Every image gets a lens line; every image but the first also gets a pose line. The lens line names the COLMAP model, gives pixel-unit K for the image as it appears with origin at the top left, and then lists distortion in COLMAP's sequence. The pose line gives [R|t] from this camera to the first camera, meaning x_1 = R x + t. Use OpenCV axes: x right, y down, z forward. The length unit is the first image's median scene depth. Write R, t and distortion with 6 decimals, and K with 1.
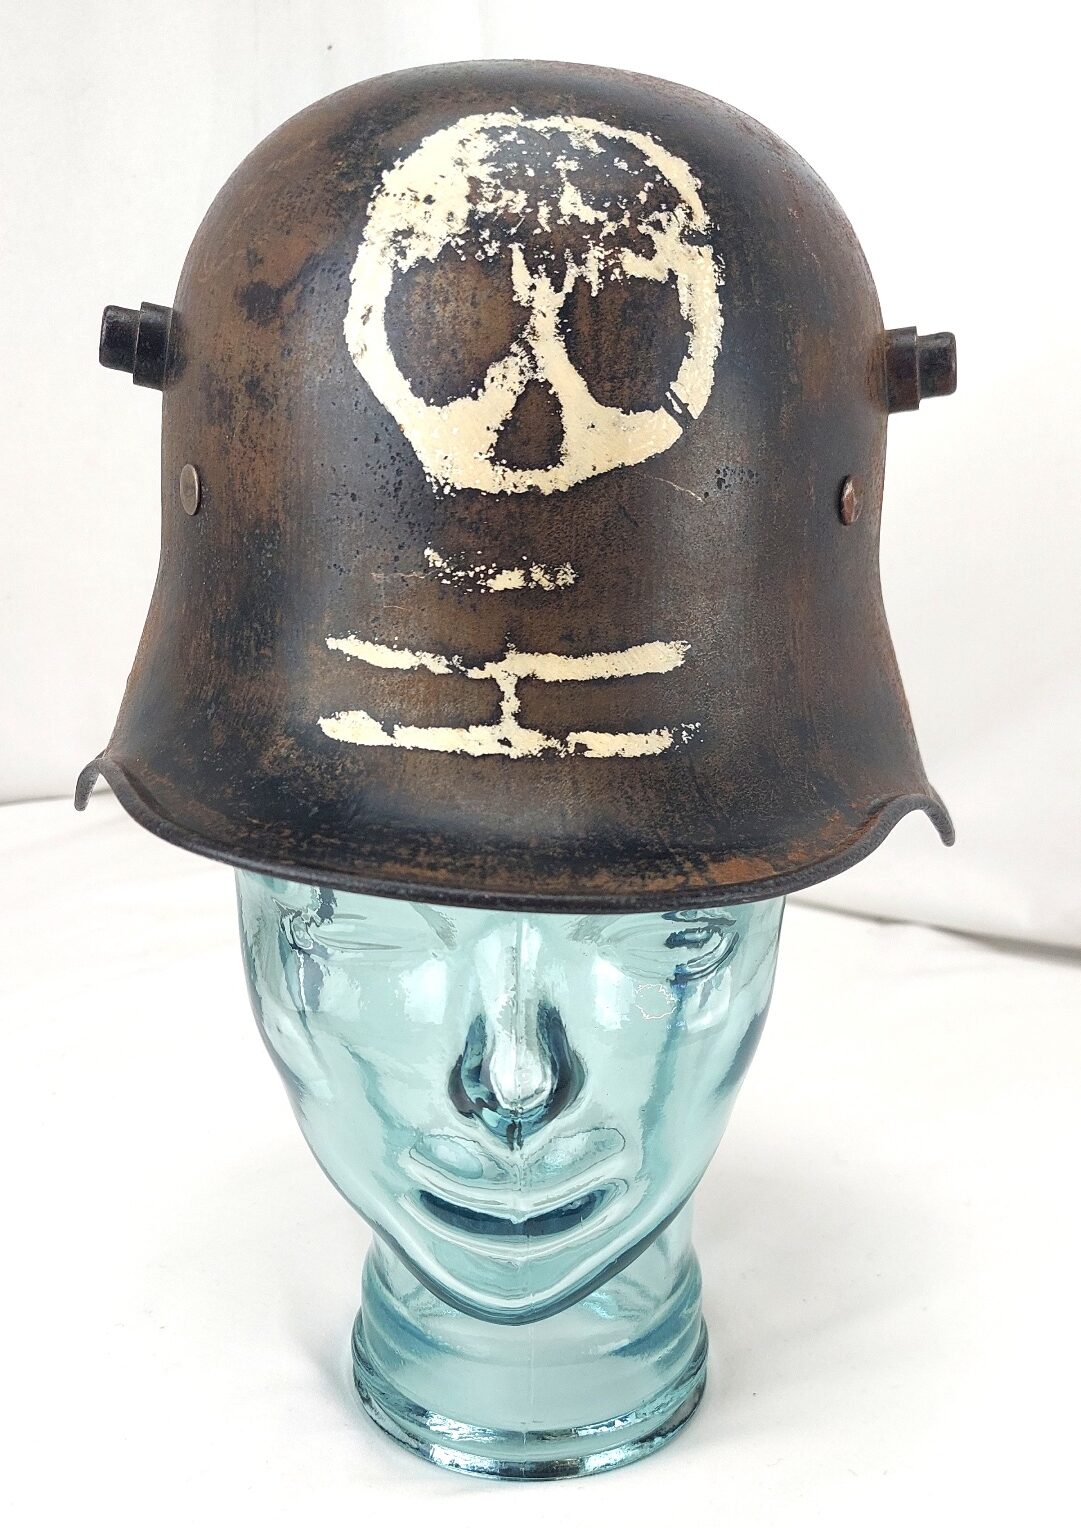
lens RADIAL K [[1524.1, 0, 513.9], [0, 1524.1, 1155.7], [0, 0, 1]] dist [-0.022909, -0.032097]
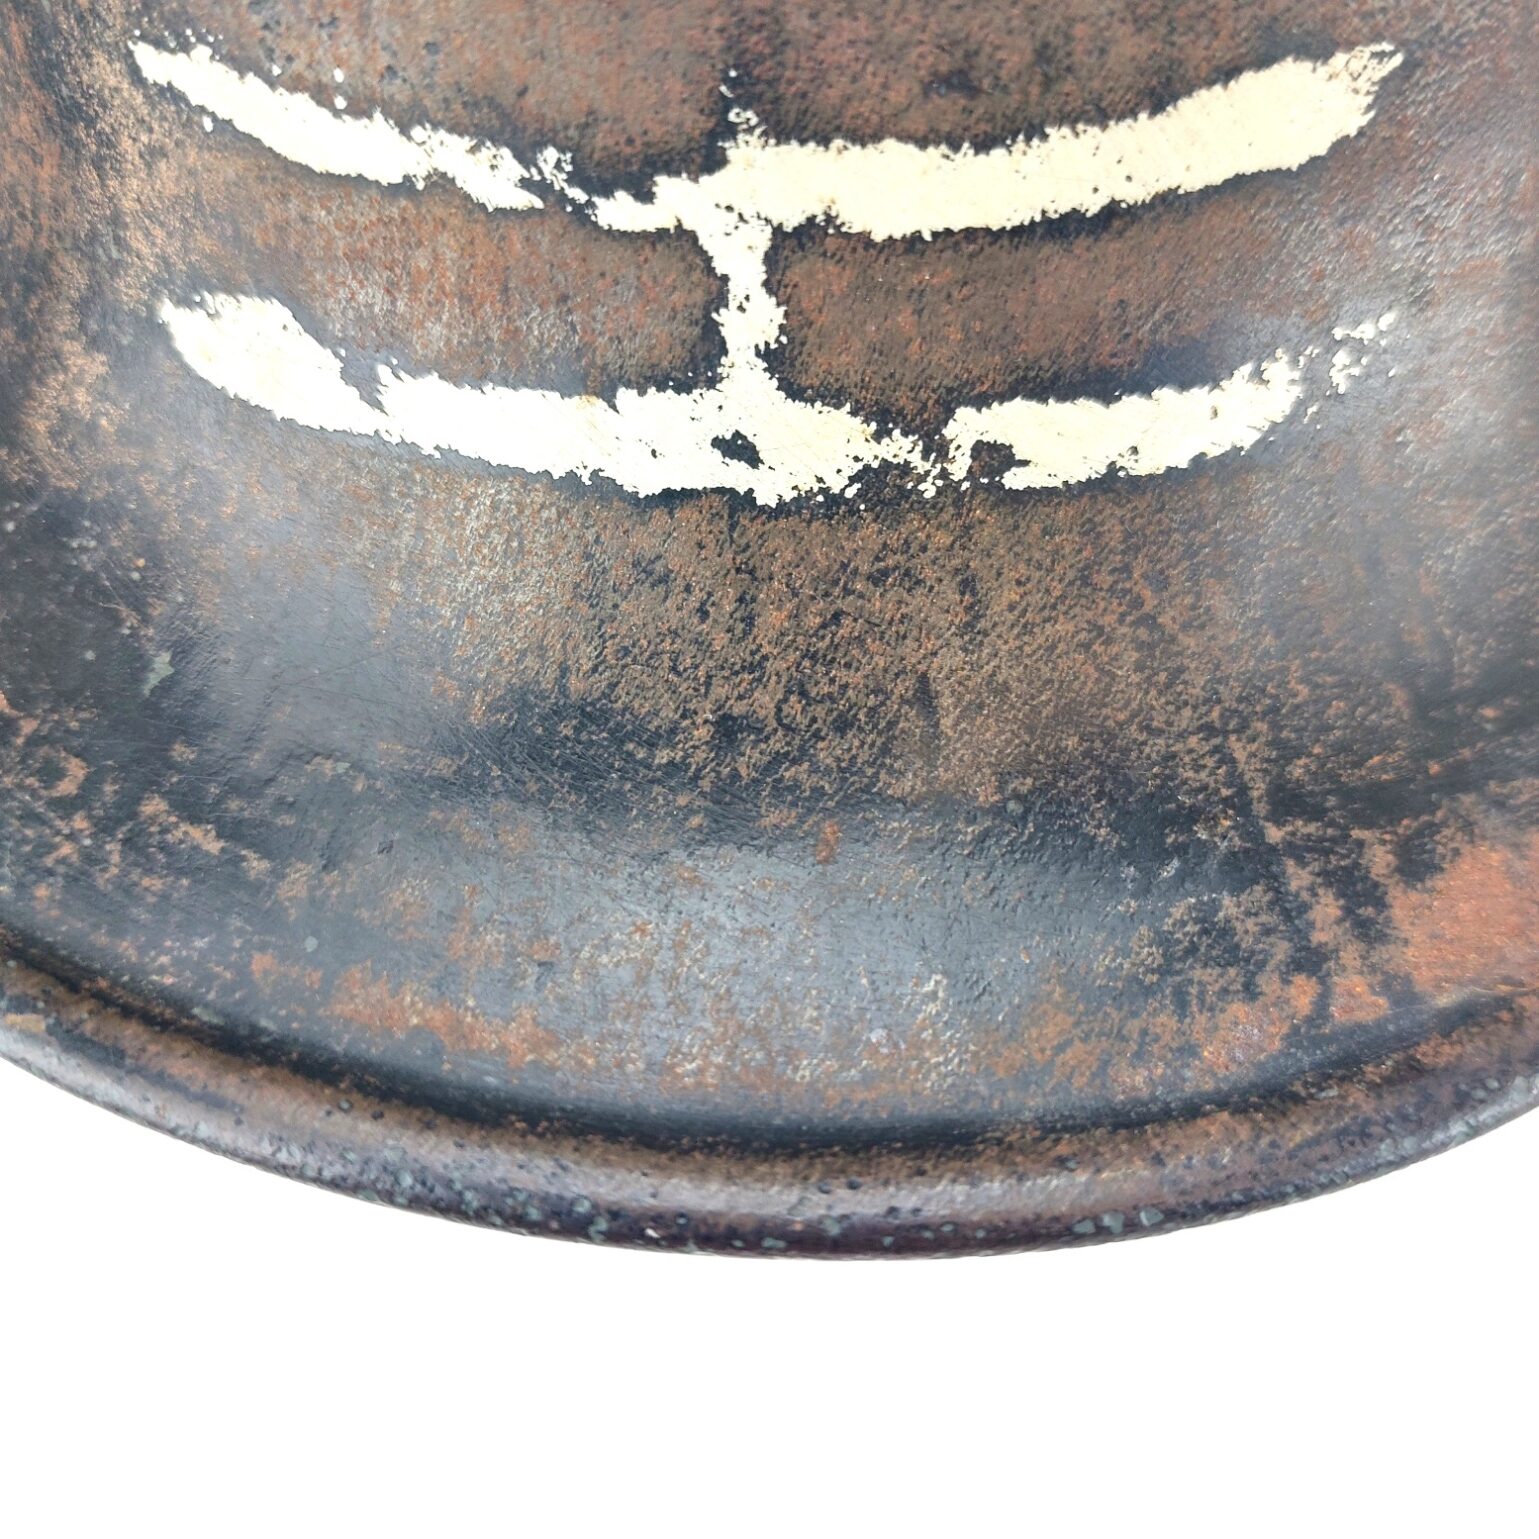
lens RADIAL K [[1601.8, 0, 778.7], [0, 1601.8, 769.1], [0, 0, 1]] dist [-0.002849, -0.121413]
pose [[0.997414, 0.007156, -0.071514, 0.026515], [0.023782, 0.906114, 0.422364, -0.364753], [0.067822, -0.422973, 0.903601, 0.724410]]
